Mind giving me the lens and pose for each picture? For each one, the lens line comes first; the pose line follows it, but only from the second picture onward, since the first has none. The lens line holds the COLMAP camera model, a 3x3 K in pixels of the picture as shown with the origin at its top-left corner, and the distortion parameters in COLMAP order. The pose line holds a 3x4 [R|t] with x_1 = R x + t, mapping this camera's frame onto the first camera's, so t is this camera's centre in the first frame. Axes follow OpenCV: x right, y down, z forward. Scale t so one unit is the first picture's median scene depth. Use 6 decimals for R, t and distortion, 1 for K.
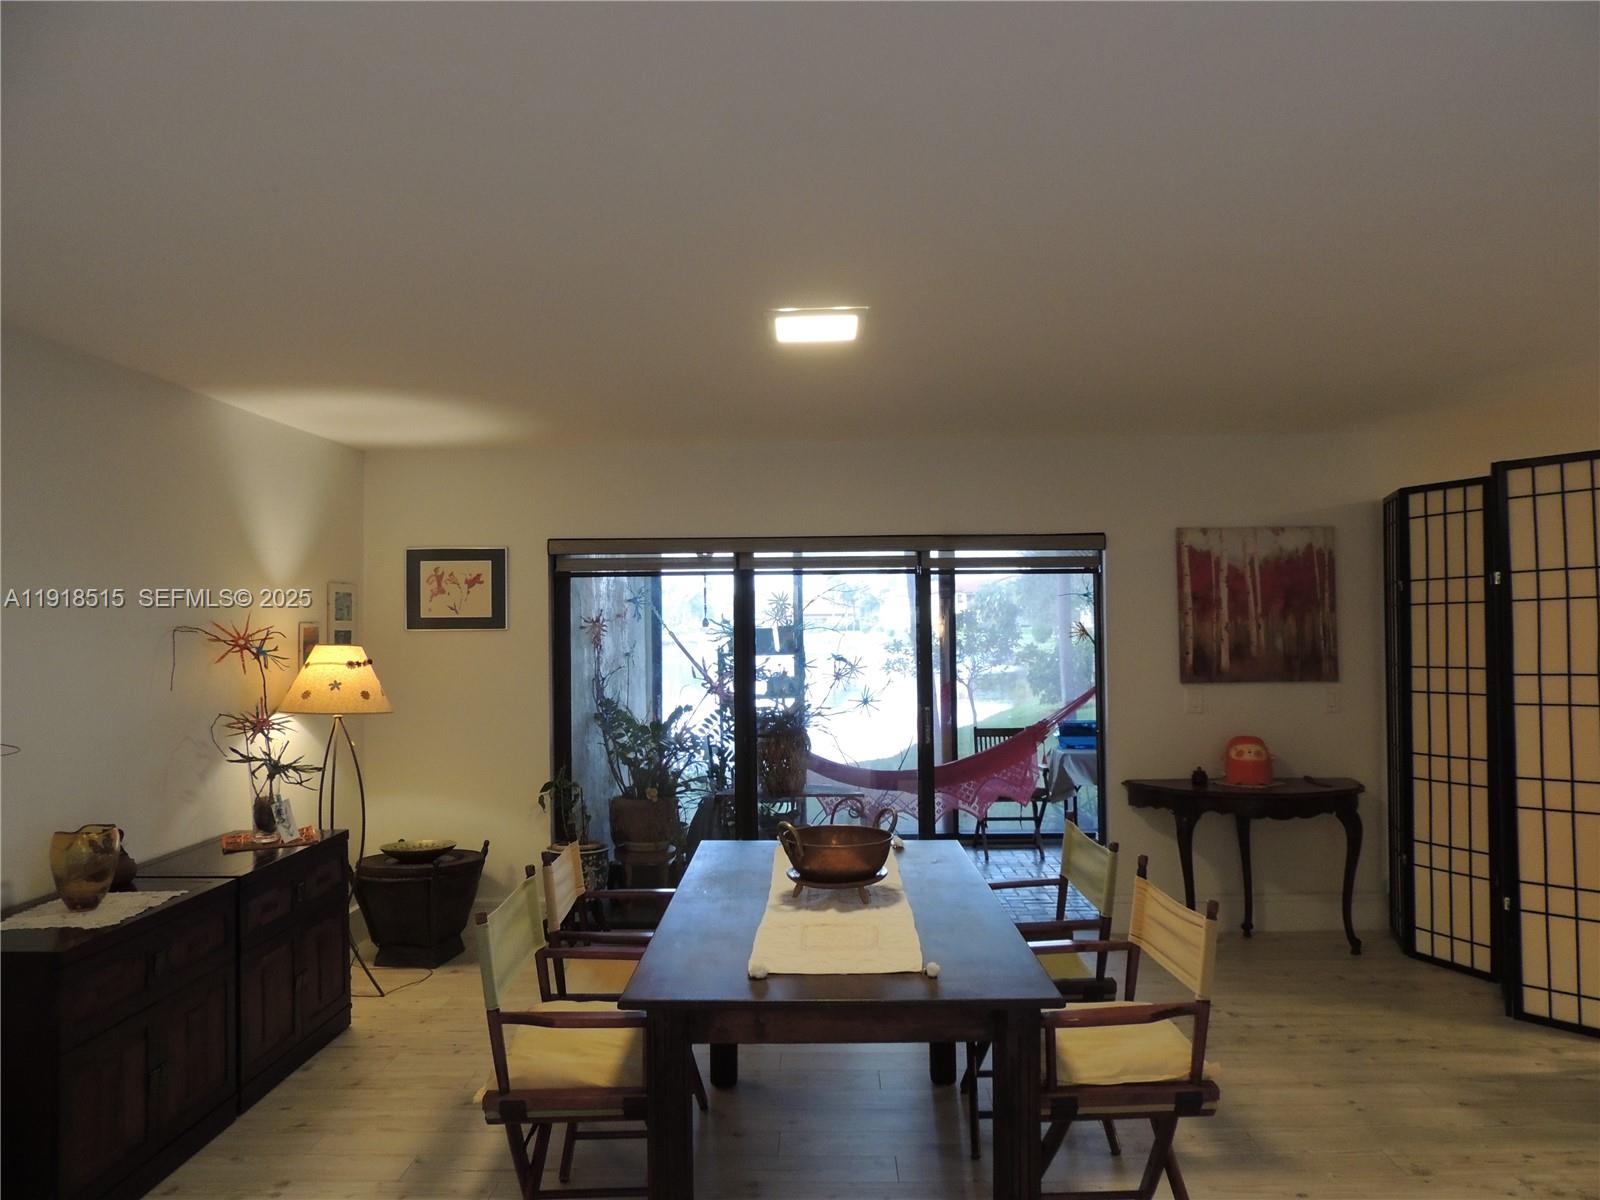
lens RADIAL K [[1151.5, 0, 800.0], [0, 1151.5, 600.0], [0, 0, 1]] dist [-0.007518, -0.003713]
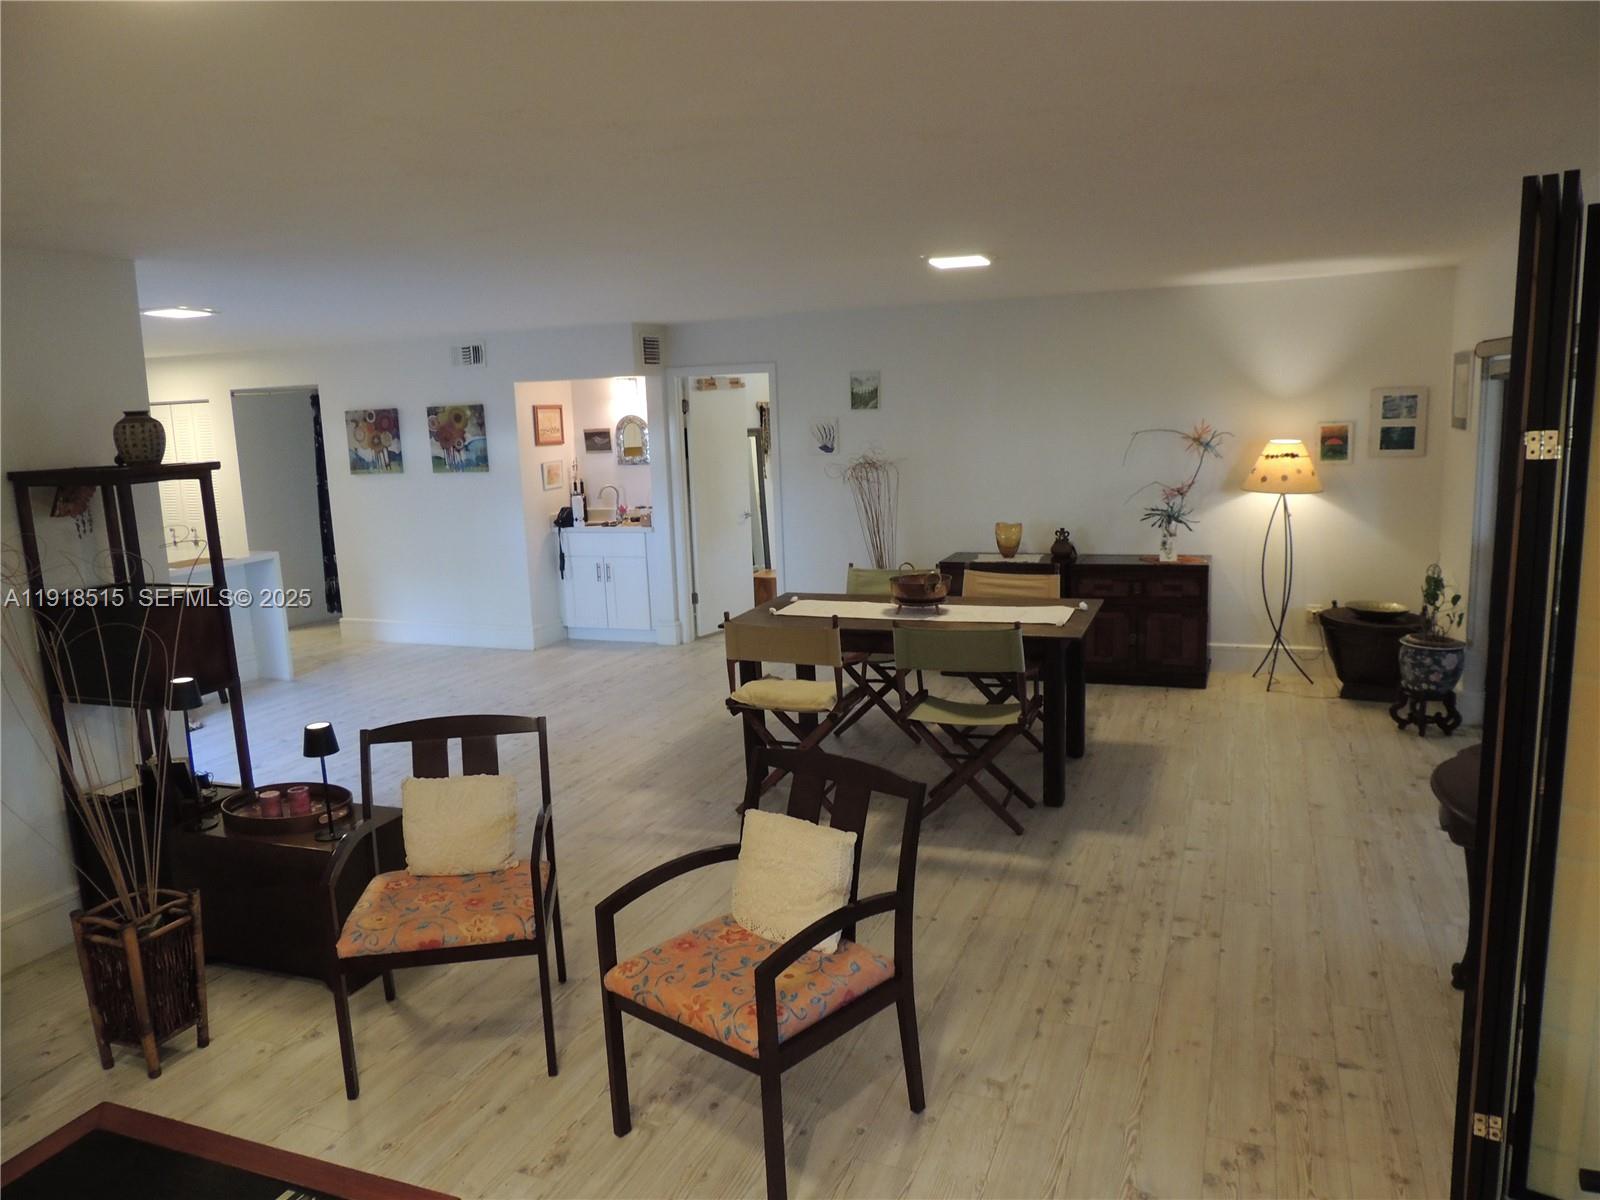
lens RADIAL K [[1134.6, 0, 825.4], [0, 1134.6, 615.7], [0, 0, 1]] dist [-0.010654, -0.001701]
pose [[-0.326452, 0.198878, -0.924054, 0.945434], [0.063138, 0.980019, 0.188617, -0.041626], [0.943103, 0.003231, -0.332486, 0.809449]]
